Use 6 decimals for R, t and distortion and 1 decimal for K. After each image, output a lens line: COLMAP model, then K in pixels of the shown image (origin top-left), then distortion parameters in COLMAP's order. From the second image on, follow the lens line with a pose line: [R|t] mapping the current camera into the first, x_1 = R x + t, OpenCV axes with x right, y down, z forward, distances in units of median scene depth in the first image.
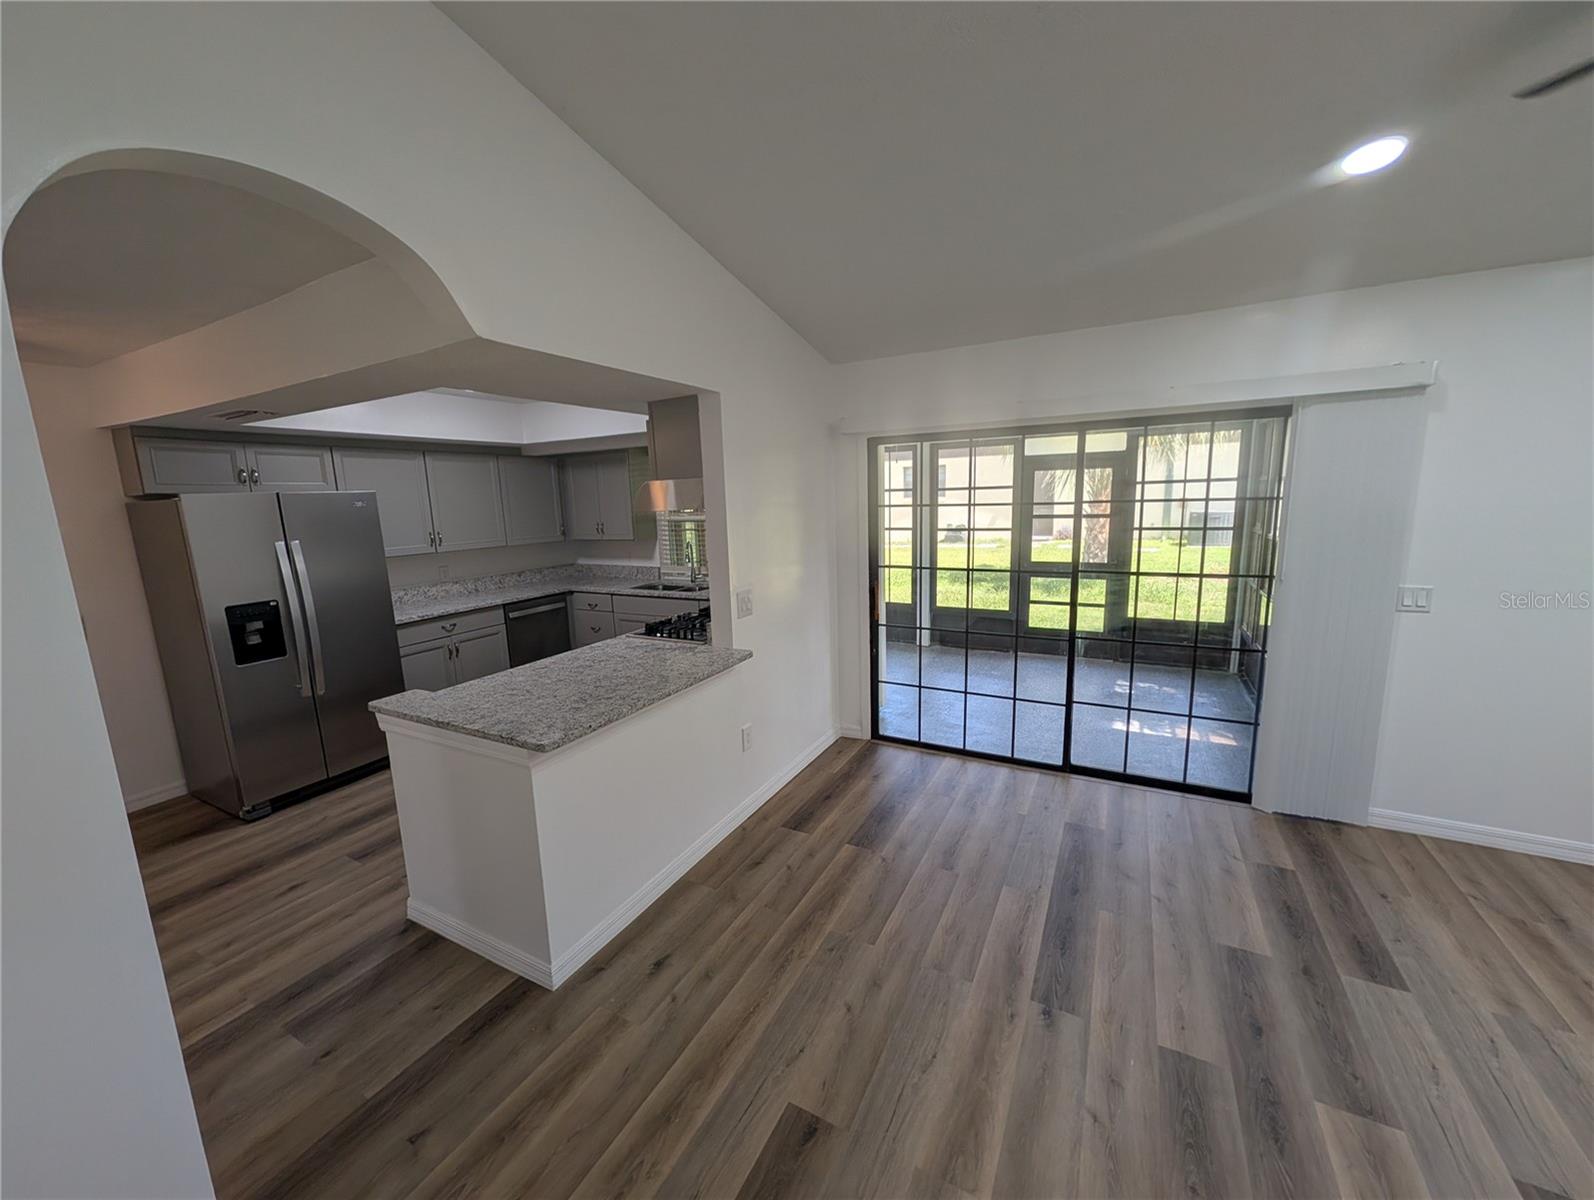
lens RADIAL K [[615.9, 0, 792.9], [0, 615.9, 599.5], [0, 0, 1]] dist [0.003136, 0.000070]
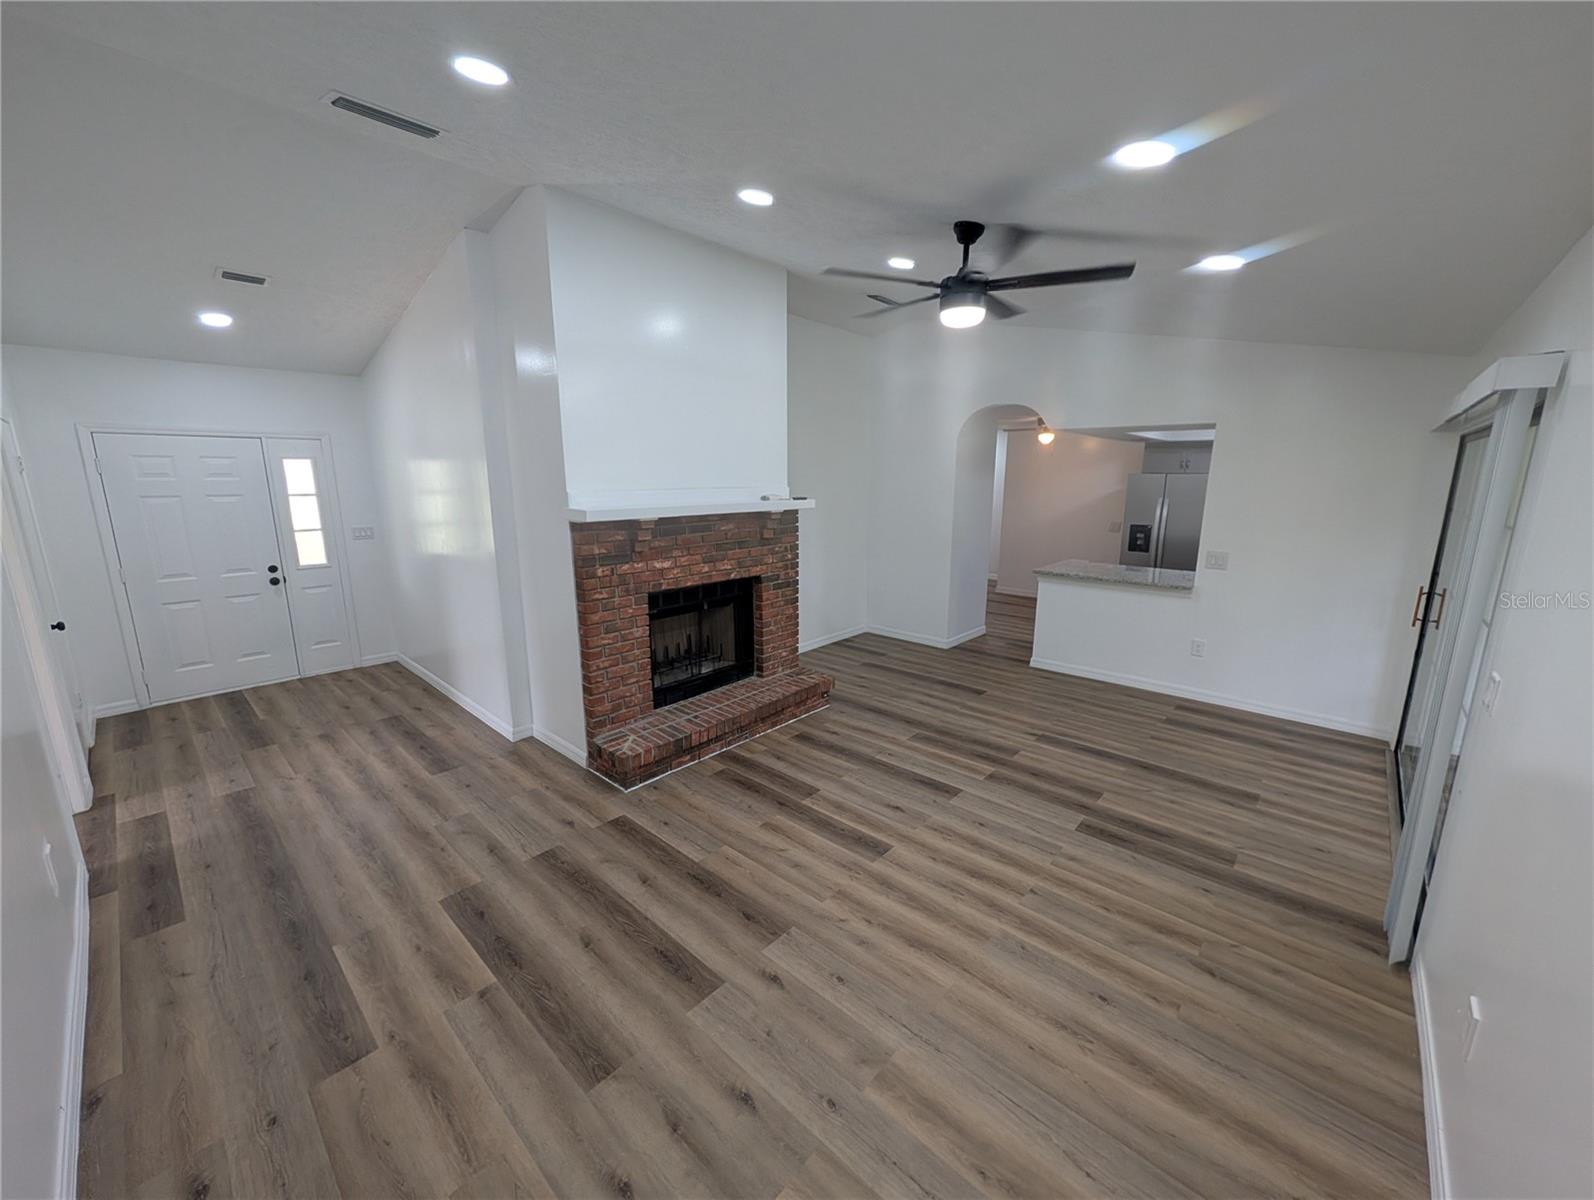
lens RADIAL K [[615.9, 0, 794.8], [0, 615.9, 599.6], [0, 0, 1]] dist [0.003136, 0.000070]
pose [[-0.240961, 0.230137, -0.942855, 2.208663], [-0.163510, 0.947967, 0.273172, -0.203339], [0.956662, 0.219990, -0.190794, 0.431296]]
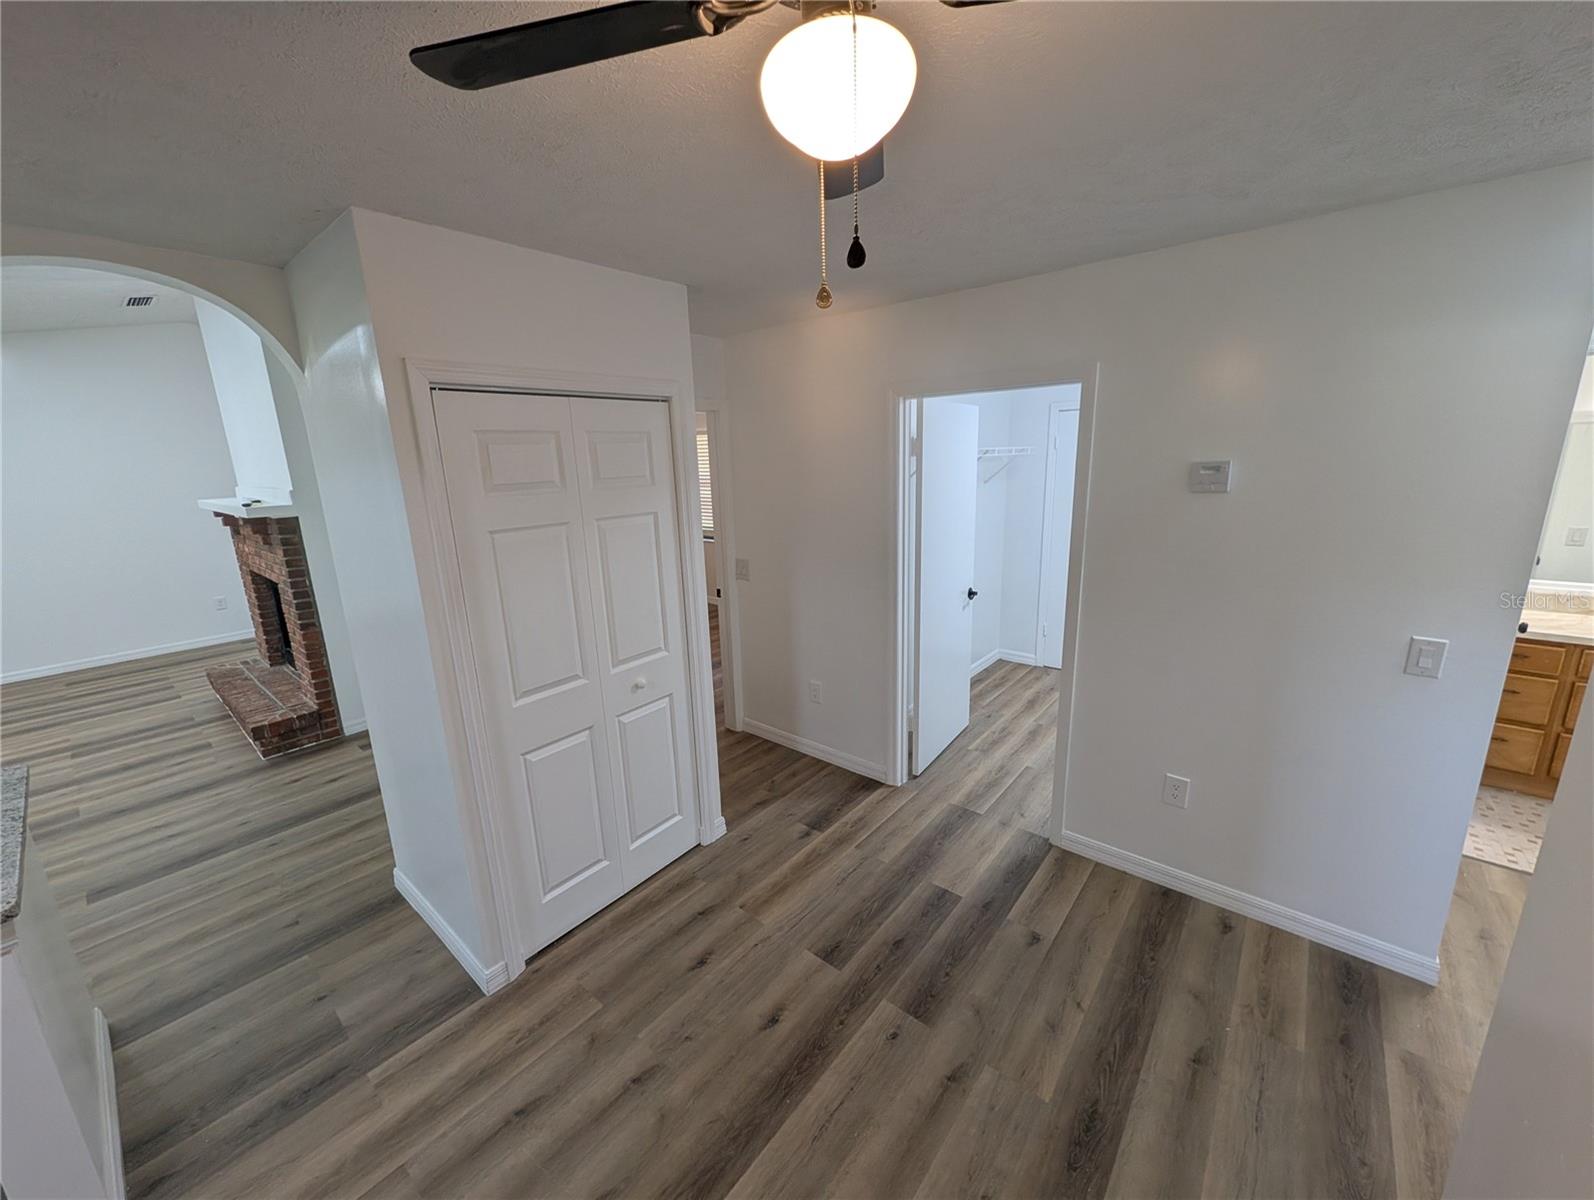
lens RADIAL K [[615.9, 0, 799.9], [0, 615.9, 597.6], [0, 0, 1]] dist [0.003136, 0.000070]
pose [[-0.977325, 0.015753, 0.211157, -1.569846], [0.098092, 0.917451, 0.385566, -0.239672], [-0.187652, 0.397536, -0.898194, 1.317393]]
